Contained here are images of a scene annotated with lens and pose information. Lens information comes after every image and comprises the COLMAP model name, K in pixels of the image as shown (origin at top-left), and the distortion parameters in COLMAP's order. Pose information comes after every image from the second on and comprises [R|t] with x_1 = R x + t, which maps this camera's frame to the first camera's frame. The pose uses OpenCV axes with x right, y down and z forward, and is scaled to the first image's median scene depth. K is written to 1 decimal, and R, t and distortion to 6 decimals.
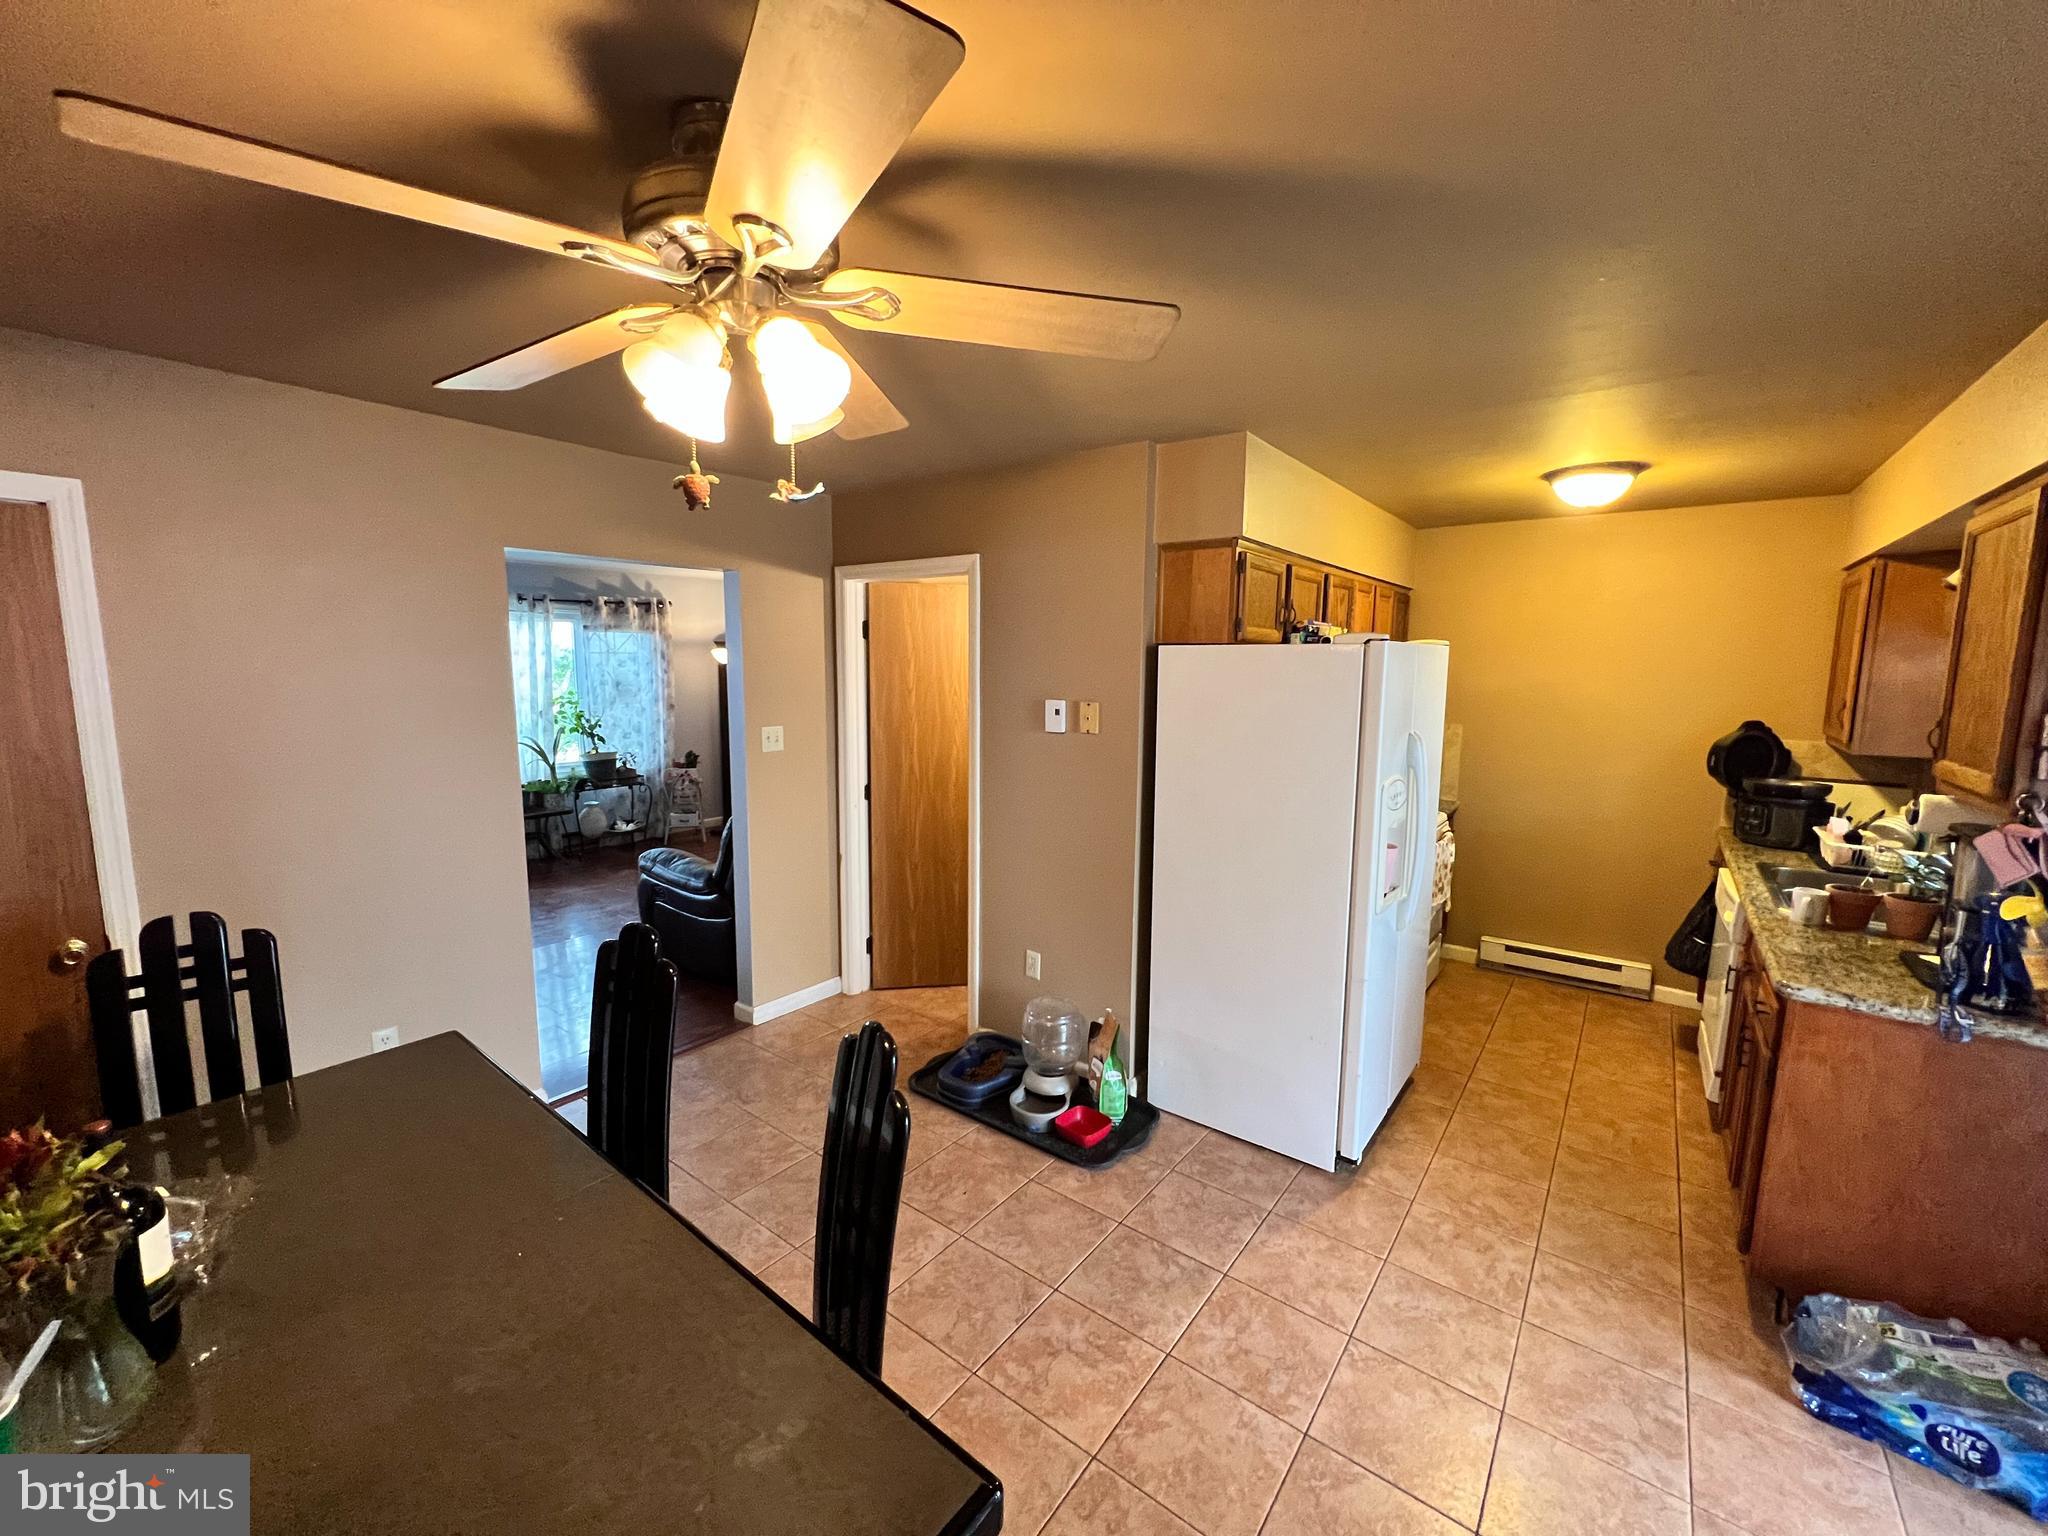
lens RADIAL K [[823.1, 0, 1021.2], [0, 823.1, 768.9], [0, 0, 1]] dist [-0.001617, 0.000062]
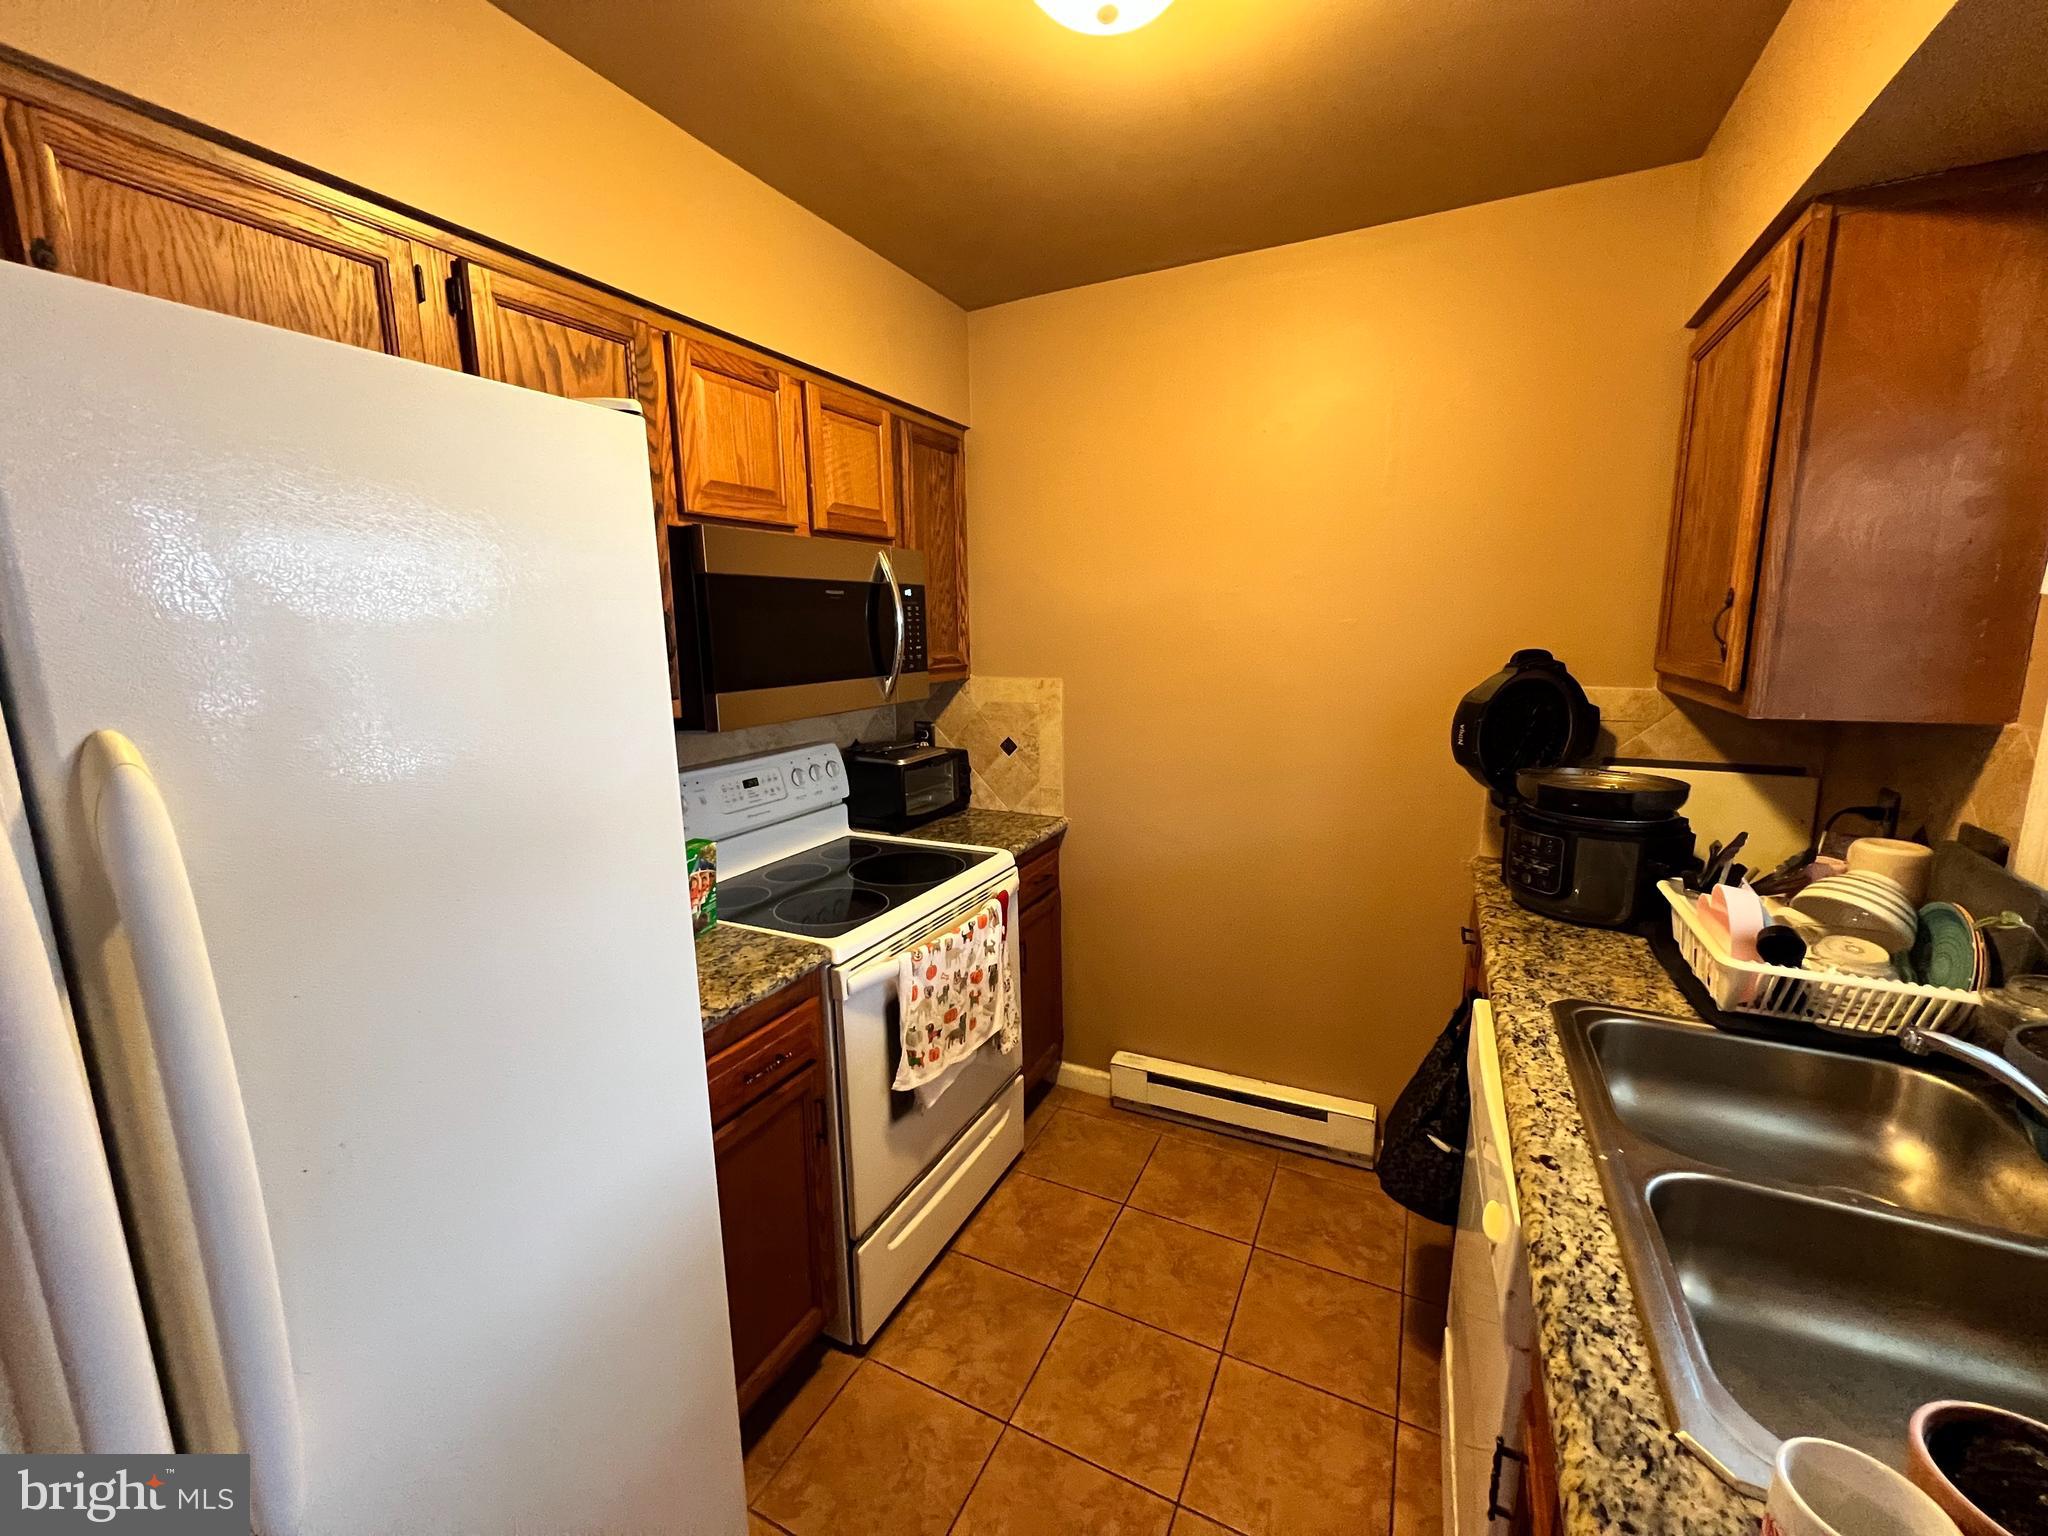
lens RADIAL K [[823.1, 0, 1021.2], [0, 823.1, 768.9], [0, 0, 1]] dist [-0.001617, 0.000062]
pose [[0.980959, -0.057239, 0.185591, 0.525386], [0.048893, 0.997589, 0.049246, -0.028381], [-0.187962, -0.039234, 0.981392, 0.606238]]
